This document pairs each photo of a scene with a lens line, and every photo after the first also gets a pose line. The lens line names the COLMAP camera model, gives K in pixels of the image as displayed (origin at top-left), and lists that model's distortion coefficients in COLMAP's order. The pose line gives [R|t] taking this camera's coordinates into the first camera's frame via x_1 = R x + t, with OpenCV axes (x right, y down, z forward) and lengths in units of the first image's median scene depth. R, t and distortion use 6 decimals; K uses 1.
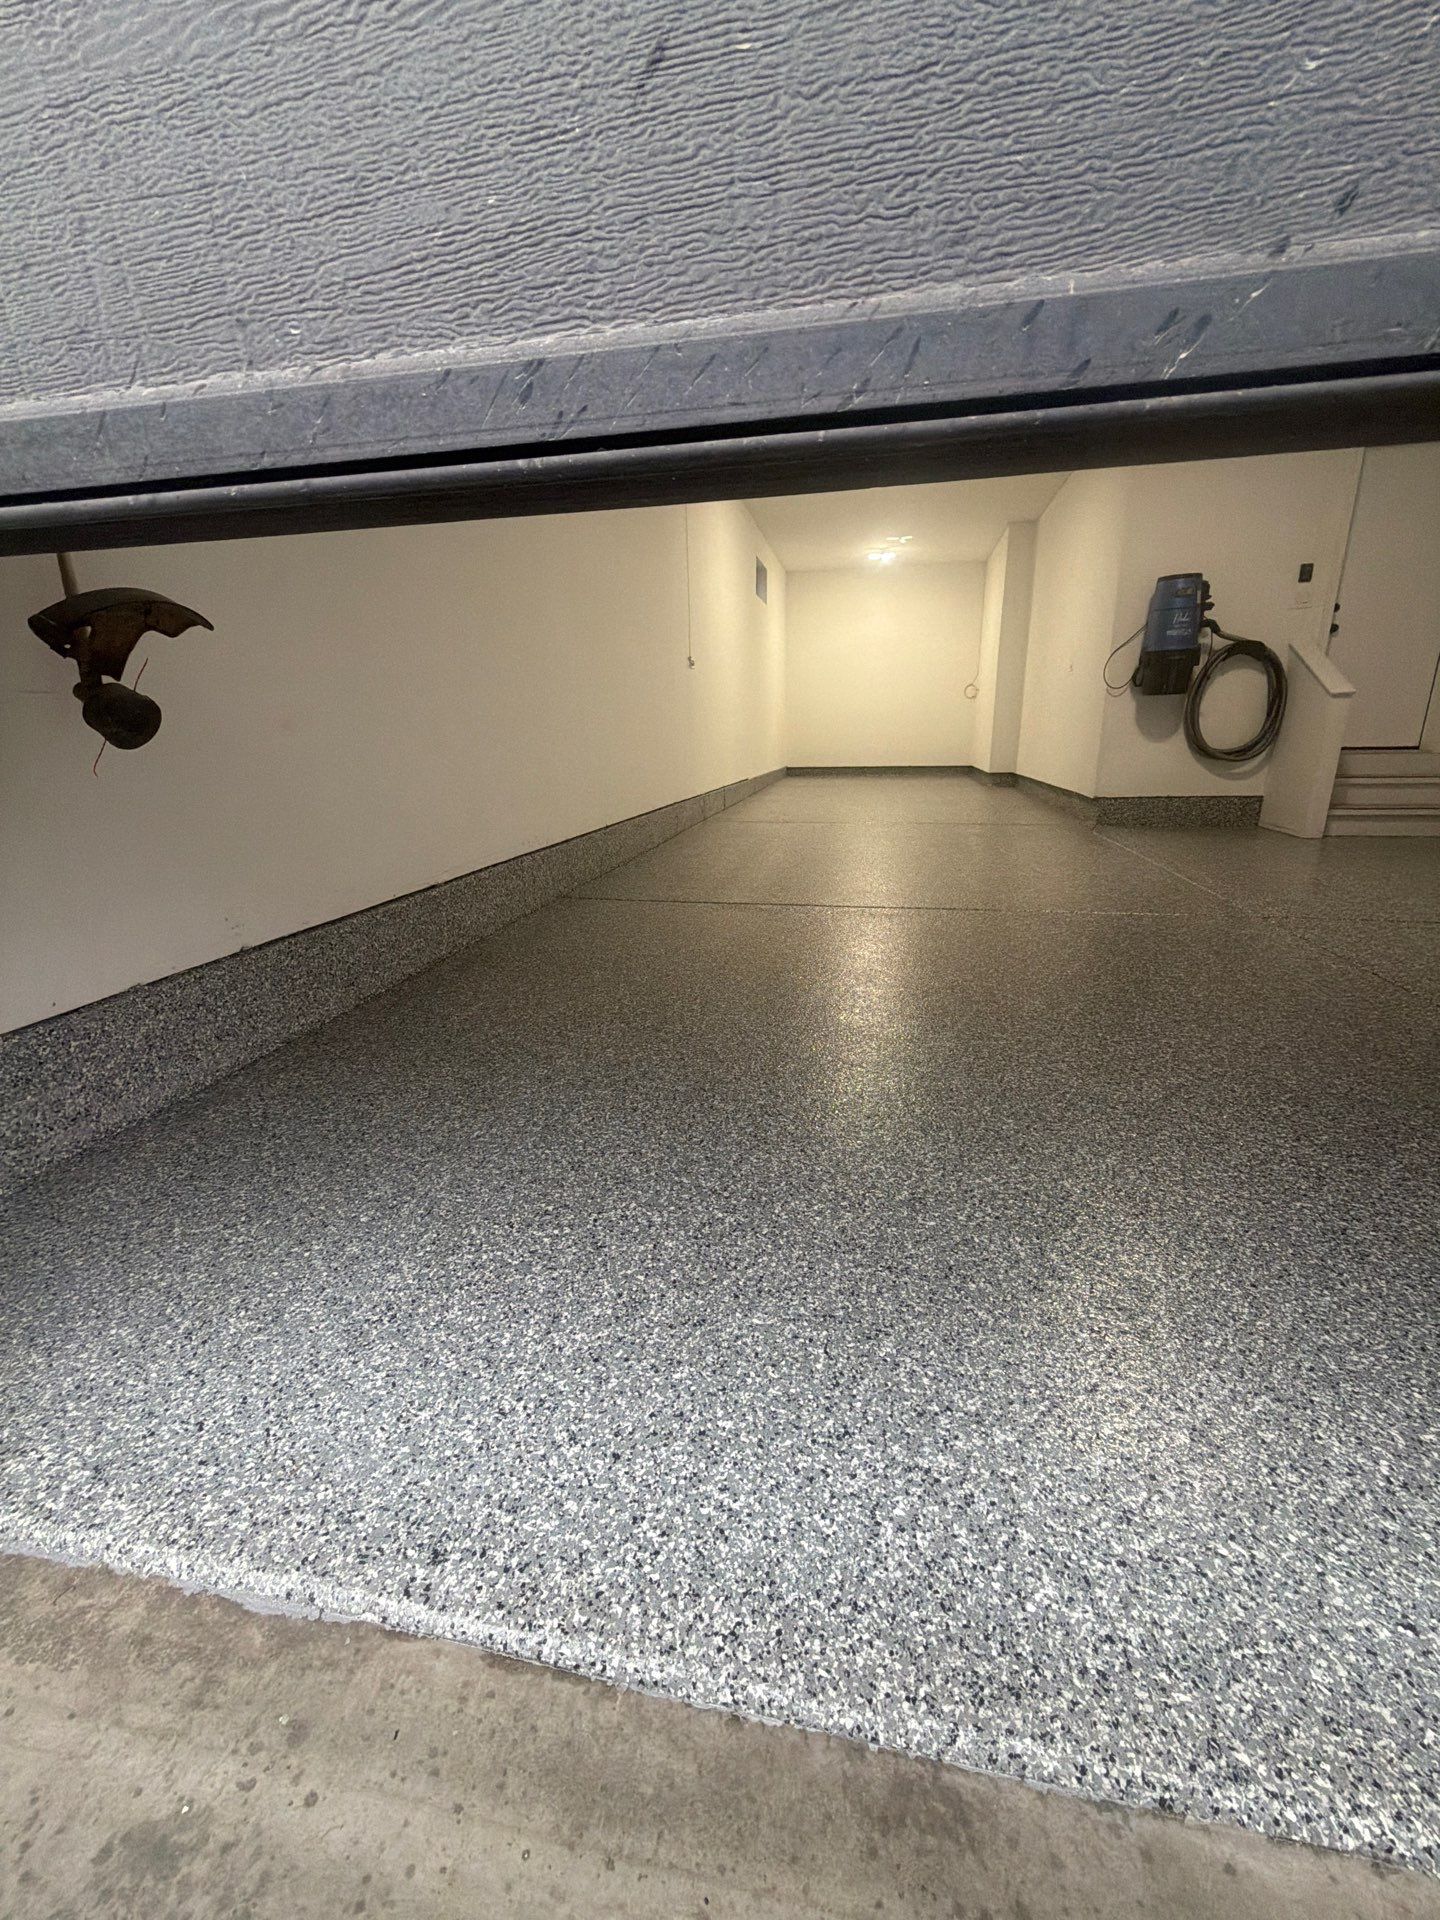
lens RADIAL K [[765.1, 0, 722.8], [0, 765.1, 961.3], [0, 0, 1]] dist [0.000513, 0.000309]
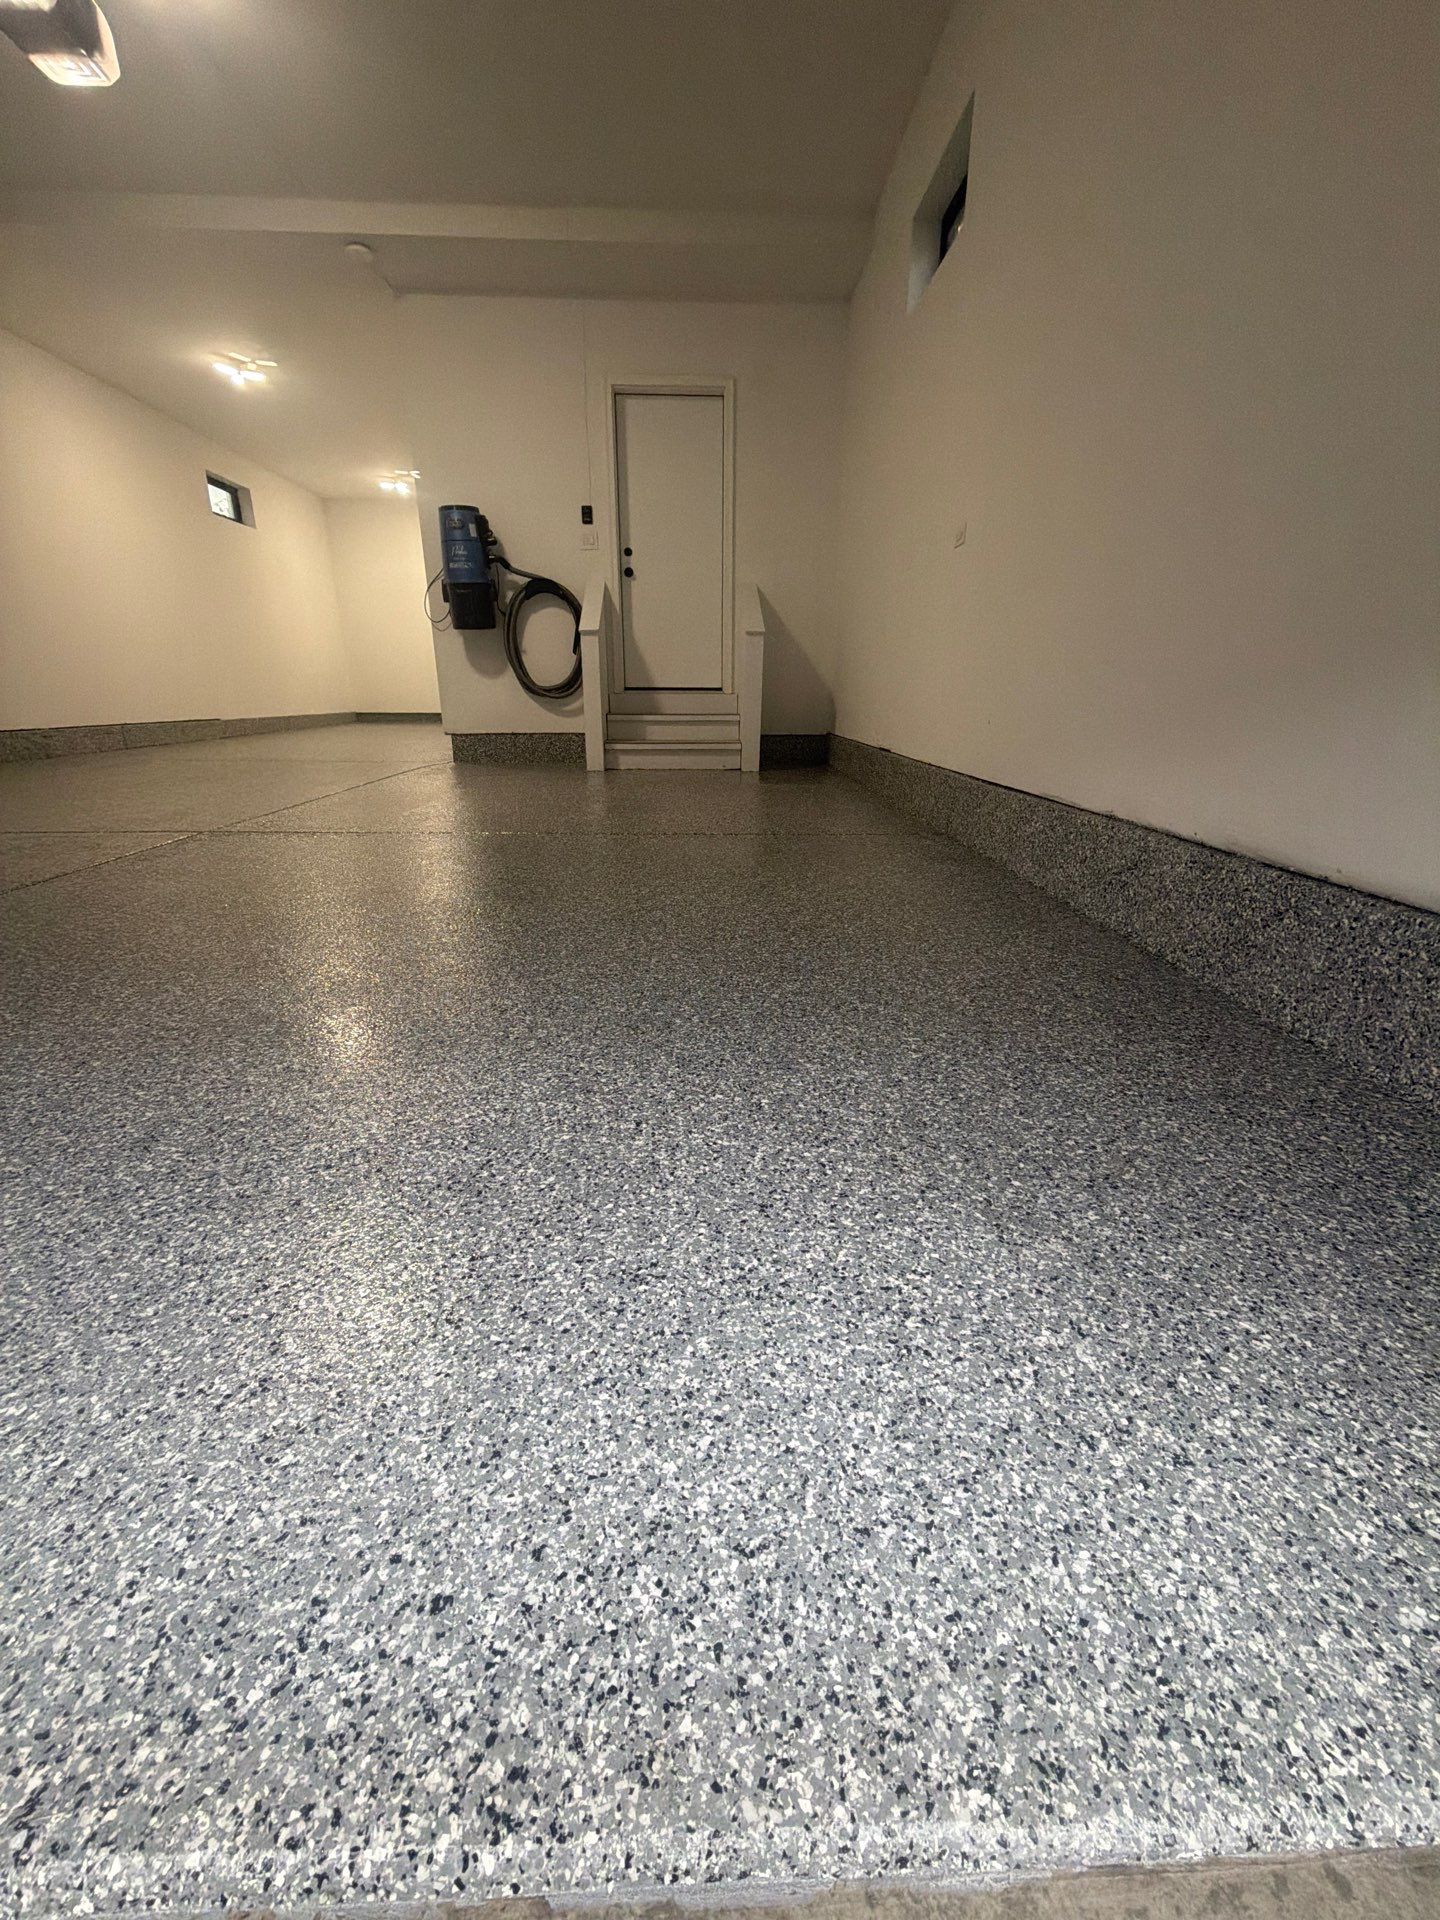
lens RADIAL K [[765.1, 0, 722.8], [0, 765.1, 961.3], [0, 0, 1]] dist [0.000513, 0.000309]
pose [[0.971431, -0.057363, 0.230284, 0.650143], [0.046205, 0.997495, 0.053560, 0.051244], [-0.232779, -0.041390, 0.971648, -0.080100]]
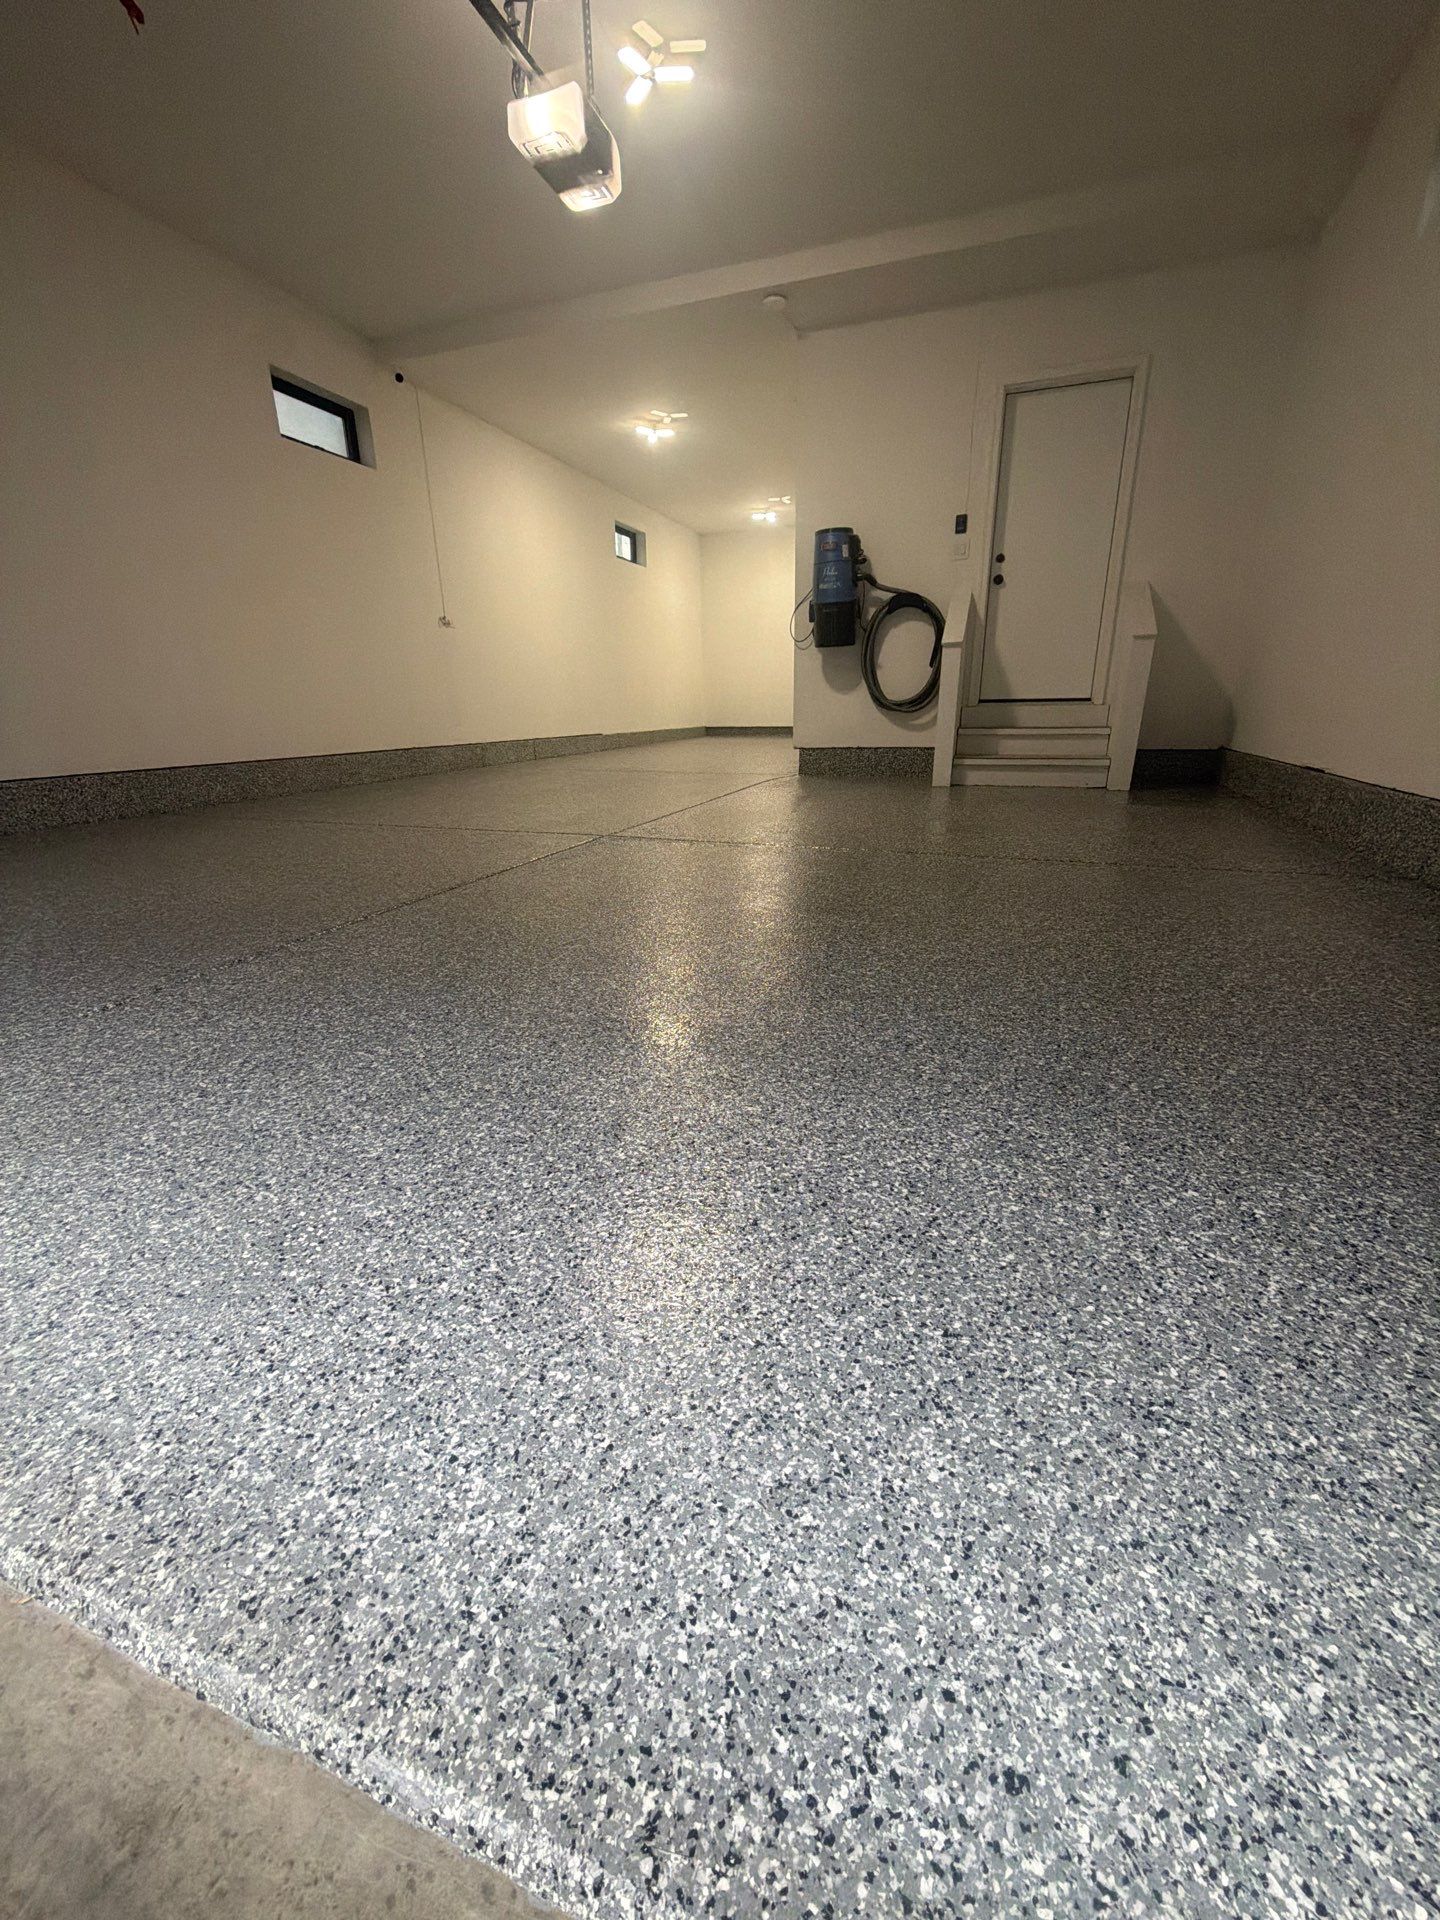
lens RADIAL K [[765.1, 0, 722.8], [0, 765.1, 961.3], [0, 0, 1]] dist [0.000513, 0.000309]
pose [[0.988390, 0.051642, -0.142891, 0.609334], [-0.046222, 0.998090, 0.040997, 0.043262], [0.144735, -0.033917, 0.988889, -0.066843]]
